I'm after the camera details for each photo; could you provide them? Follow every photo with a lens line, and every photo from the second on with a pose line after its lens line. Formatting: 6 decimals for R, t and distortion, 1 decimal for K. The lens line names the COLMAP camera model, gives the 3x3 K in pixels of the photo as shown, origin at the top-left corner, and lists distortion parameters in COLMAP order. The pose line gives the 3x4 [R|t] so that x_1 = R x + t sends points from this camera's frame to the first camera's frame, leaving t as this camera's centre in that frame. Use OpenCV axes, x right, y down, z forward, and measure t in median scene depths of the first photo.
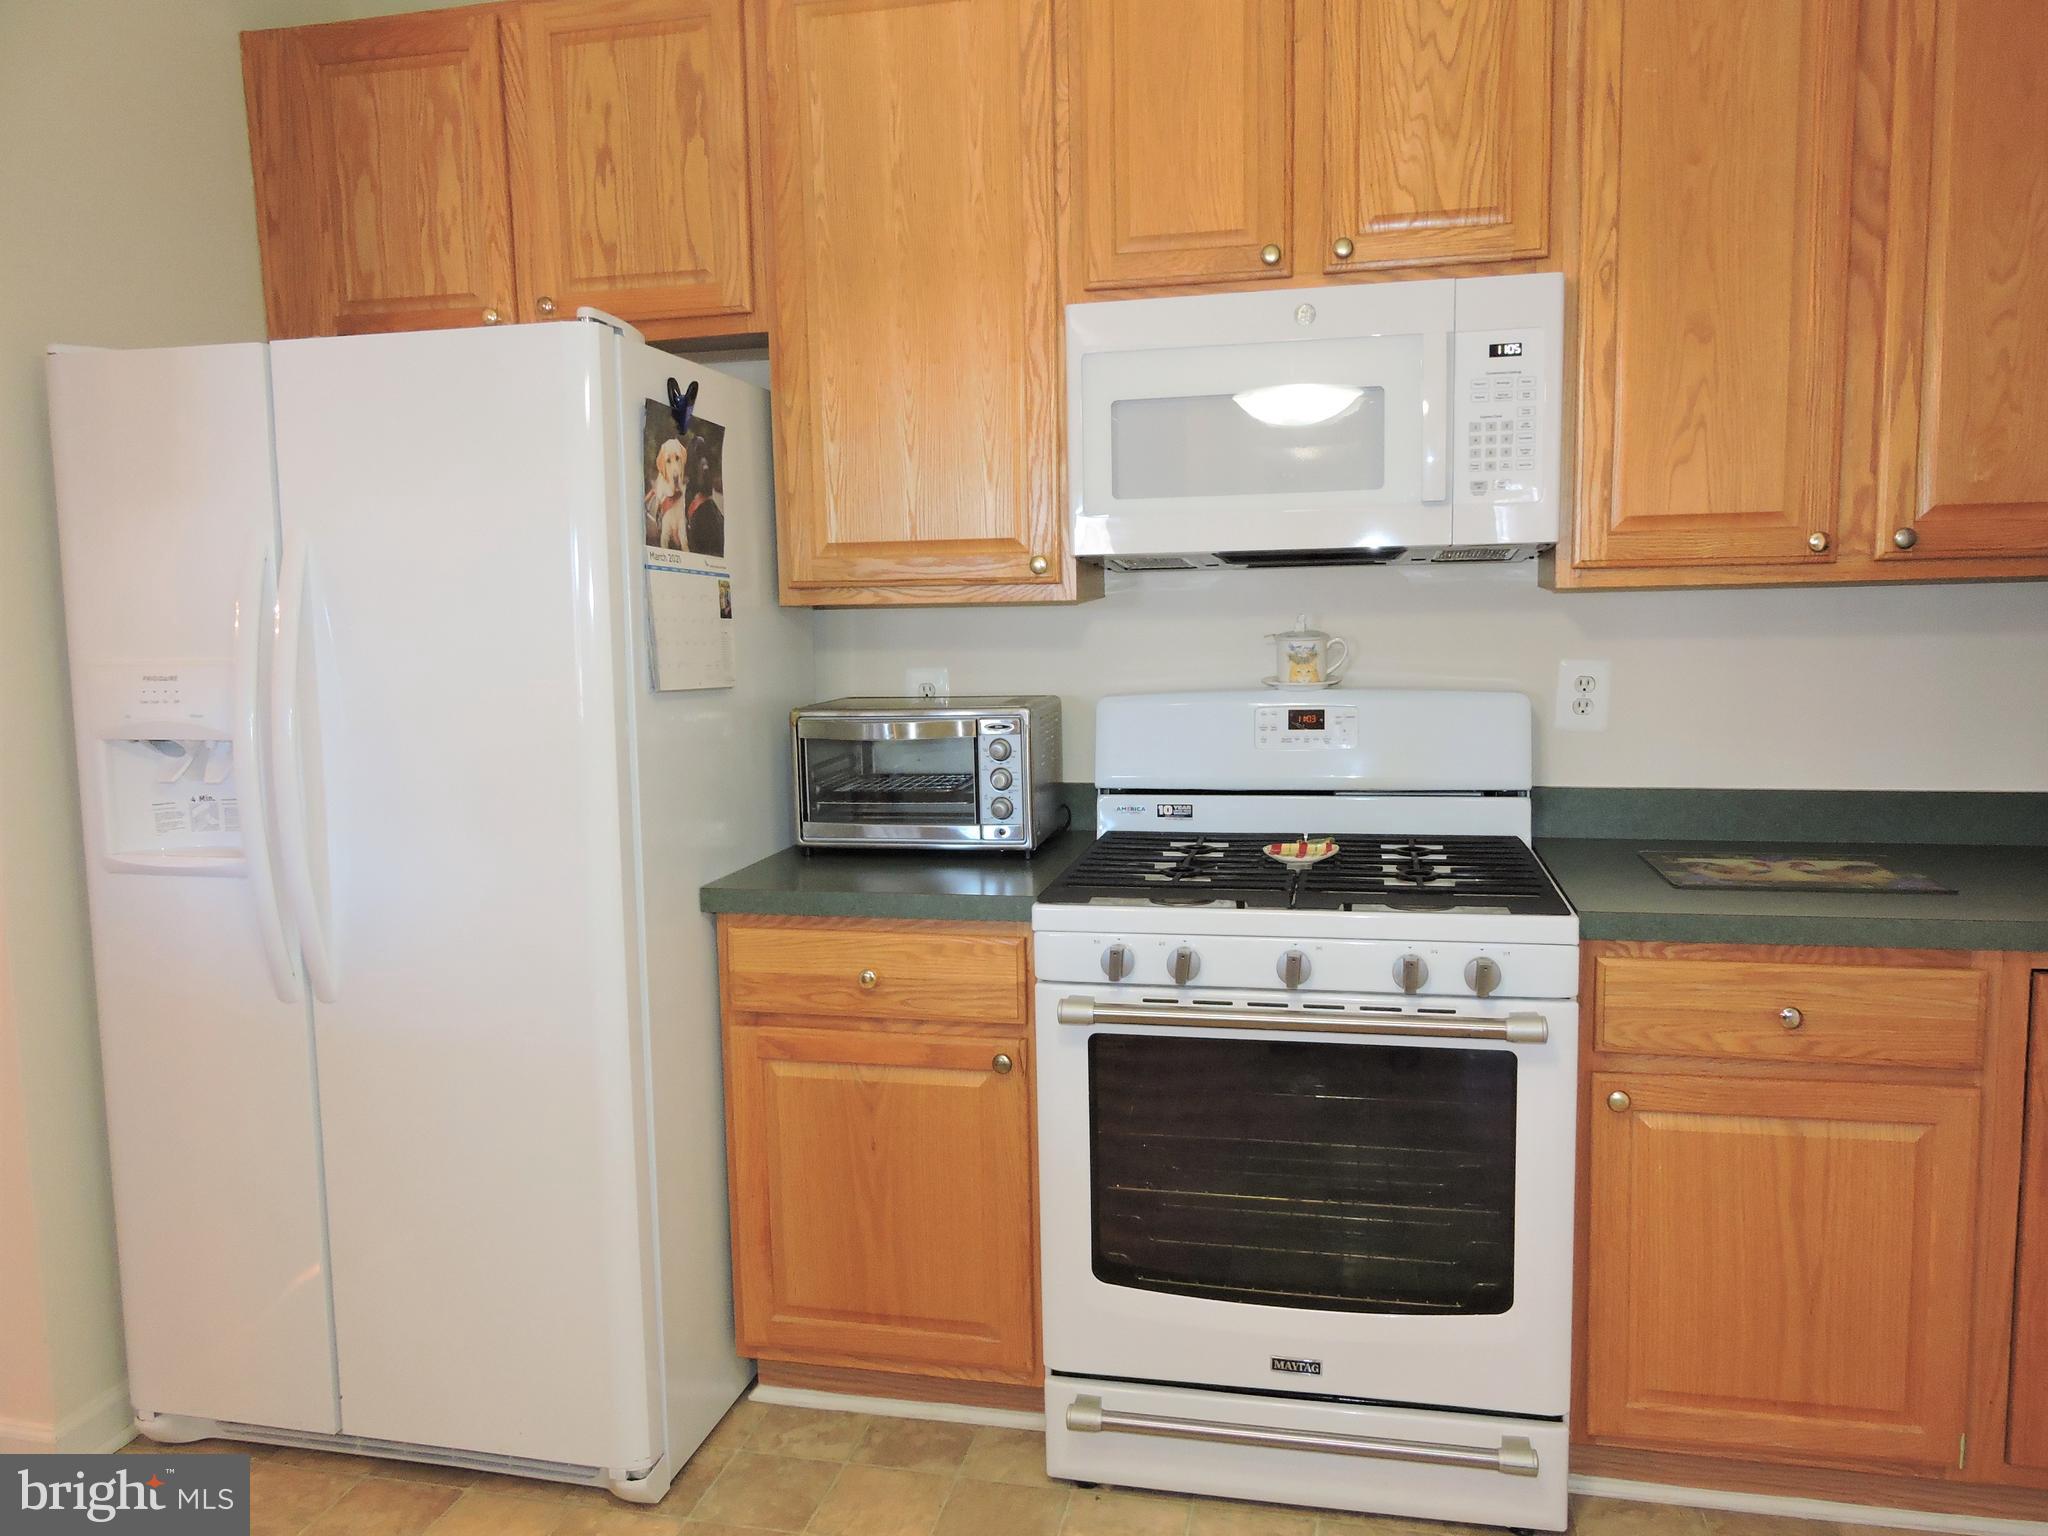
lens RADIAL K [[1463.3, 0, 1023.7], [0, 1463.3, 772.6], [0, 0, 1]] dist [-0.005327, 0.004426]
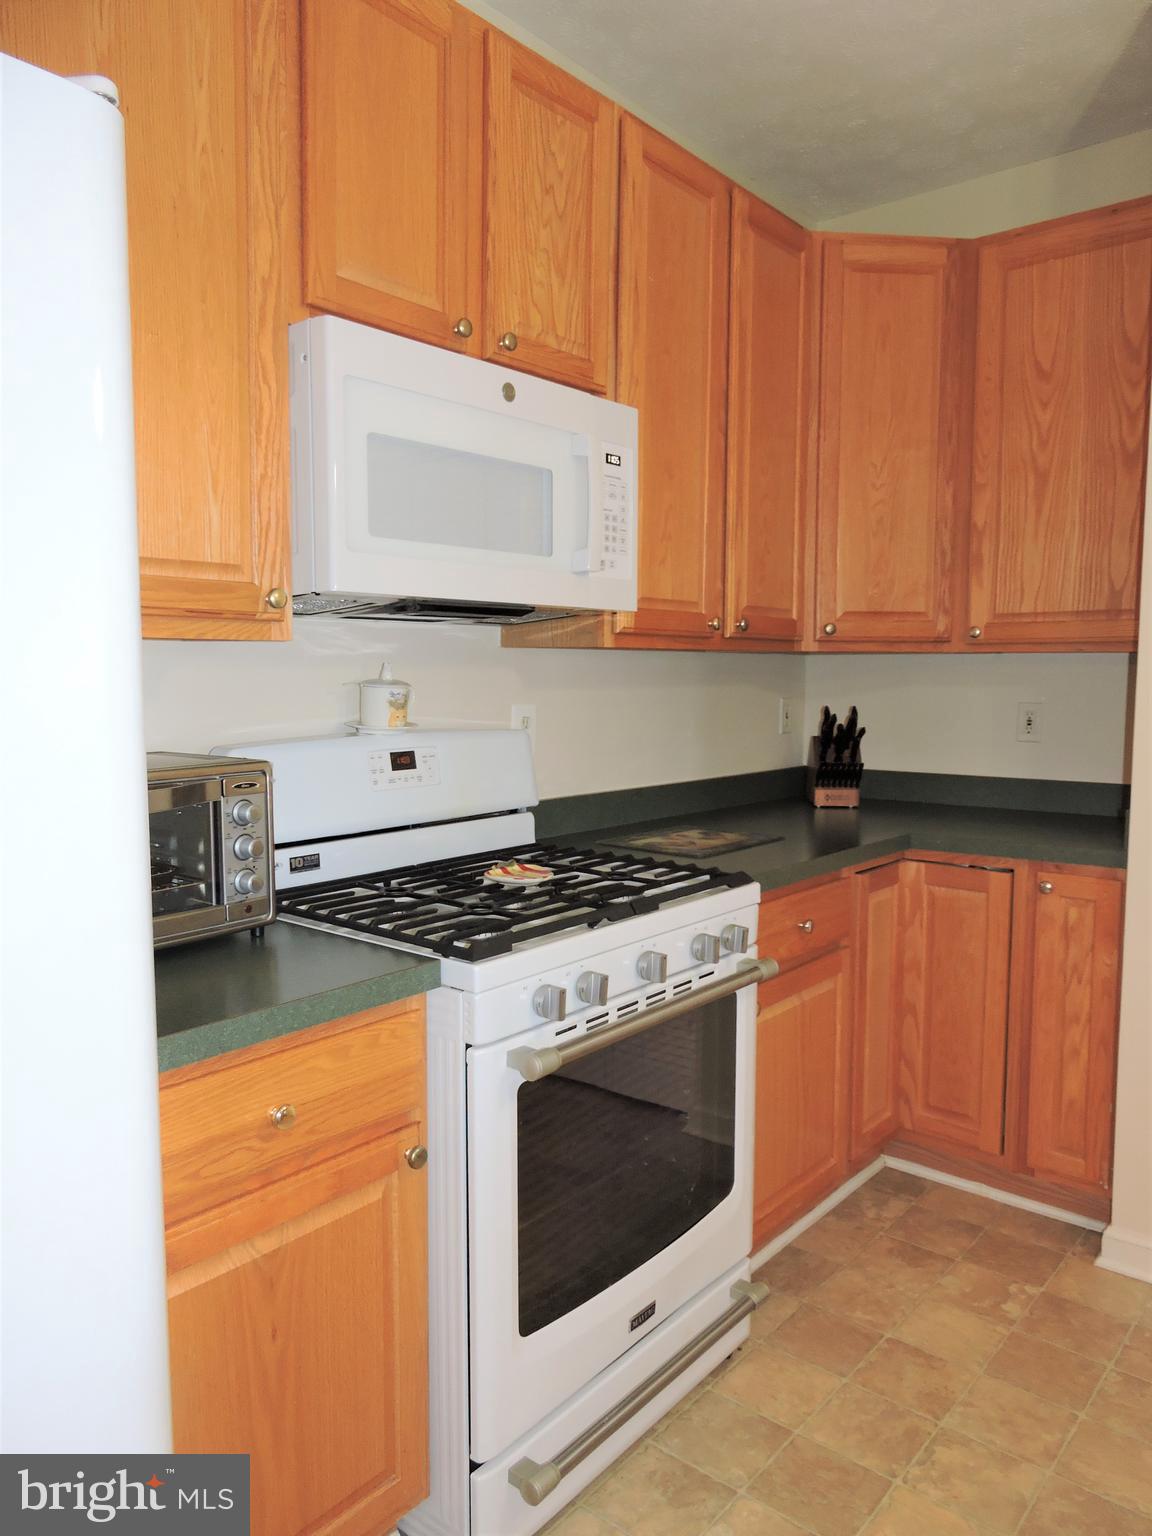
lens RADIAL K [[1097.4, 0, 578.8], [0, 1097.4, 775.0], [0, 0, 1]] dist [-0.005327, 0.004426]
pose [[0.458690, -0.063838, 0.886300, -0.532112], [0.089768, 0.995642, 0.025255, -0.039231], [-0.884050, 0.067977, 0.462422, 0.577507]]
